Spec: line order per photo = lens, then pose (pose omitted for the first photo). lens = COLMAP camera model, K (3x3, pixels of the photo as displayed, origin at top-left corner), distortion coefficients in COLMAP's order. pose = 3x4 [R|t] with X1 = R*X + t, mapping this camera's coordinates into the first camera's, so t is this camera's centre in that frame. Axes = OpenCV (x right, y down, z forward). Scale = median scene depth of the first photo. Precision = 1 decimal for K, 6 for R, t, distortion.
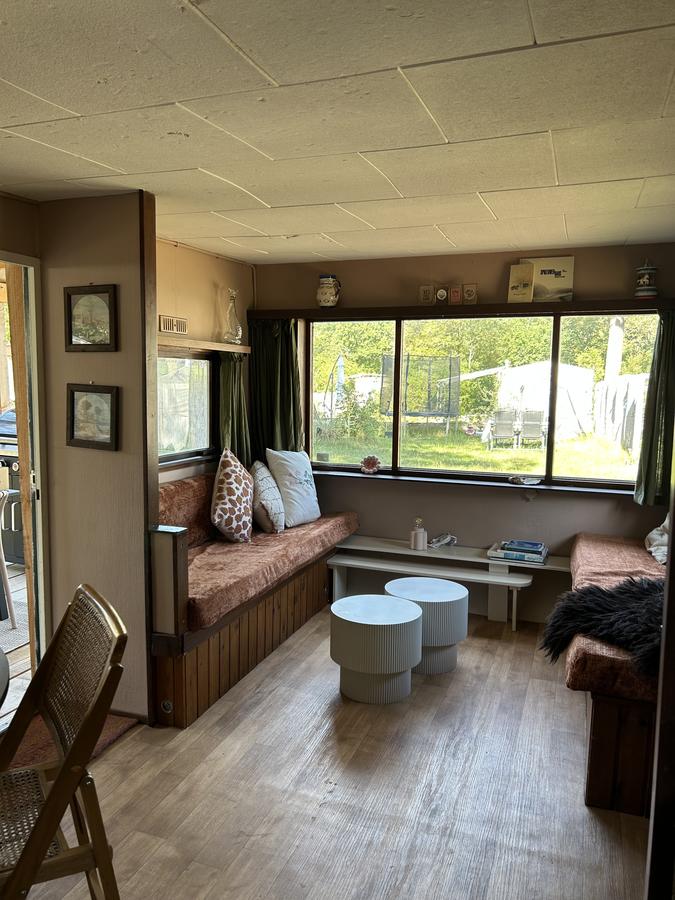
lens RADIAL K [[681.7, 0, 337.5], [0, 681.7, 450.0], [0, 0, 1]] dist [0.108021, -0.205978]
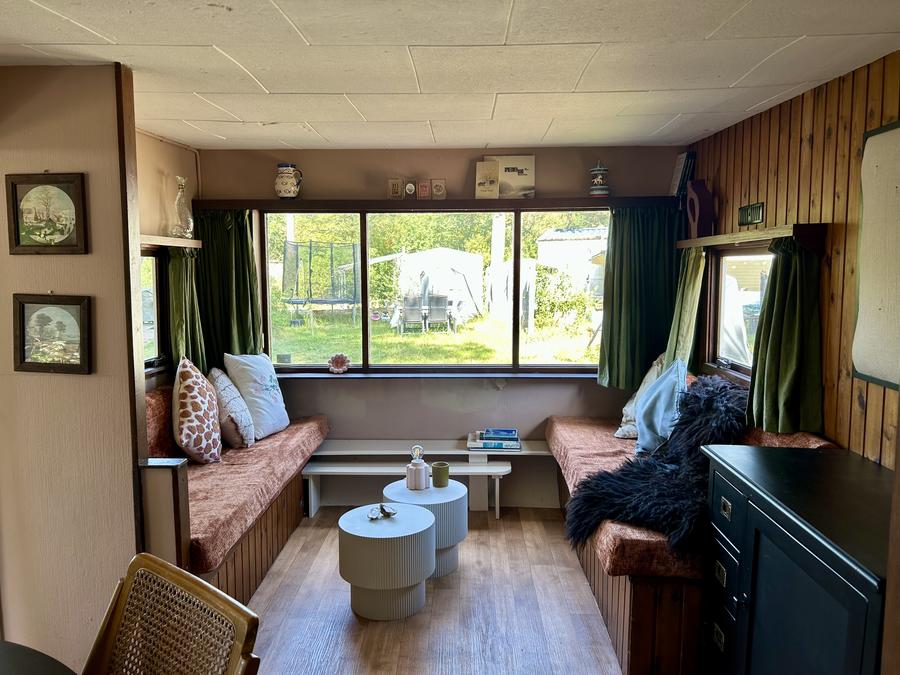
lens RADIAL K [[681.7, 0, 447.7], [0, 681.7, 327.4], [0, 0, 1]] dist [0.108021, -0.205978]
pose [[0.944916, -0.046052, 0.324058, -0.133353], [0.048926, 0.998802, -0.000721, -0.024351], [-0.323636, 0.016536, 0.946037, 0.055191]]
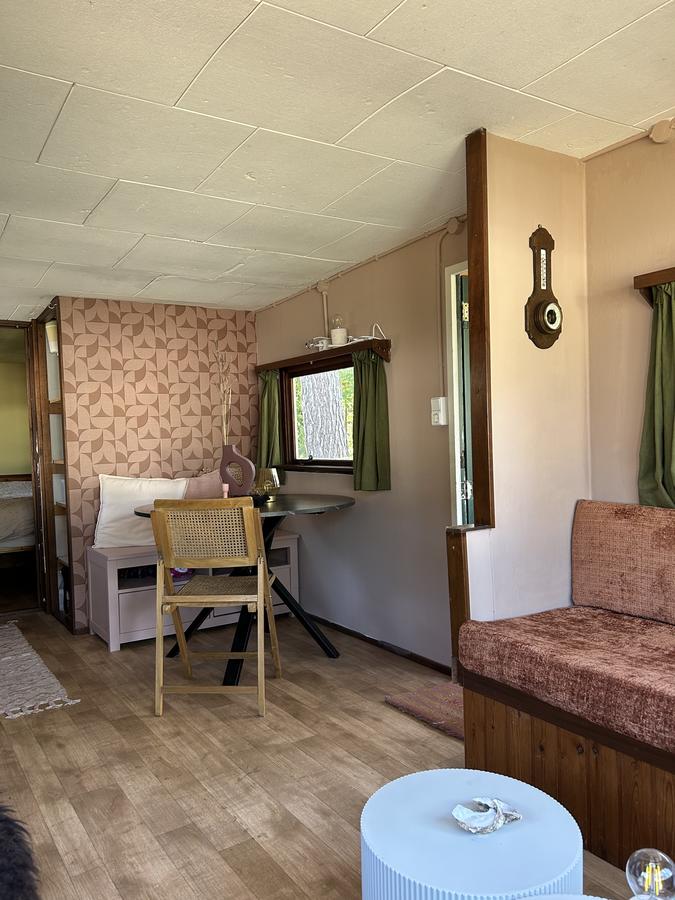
lens RADIAL K [[681.7, 0, 337.5], [0, 681.7, 450.0], [0, 0, 1]] dist [0.108021, -0.205978]
pose [[-0.585730, 0.031463, -0.809895, 0.765434], [-0.060389, 0.994775, 0.082320, -0.044694], [0.808253, 0.097125, -0.580769, 1.245838]]
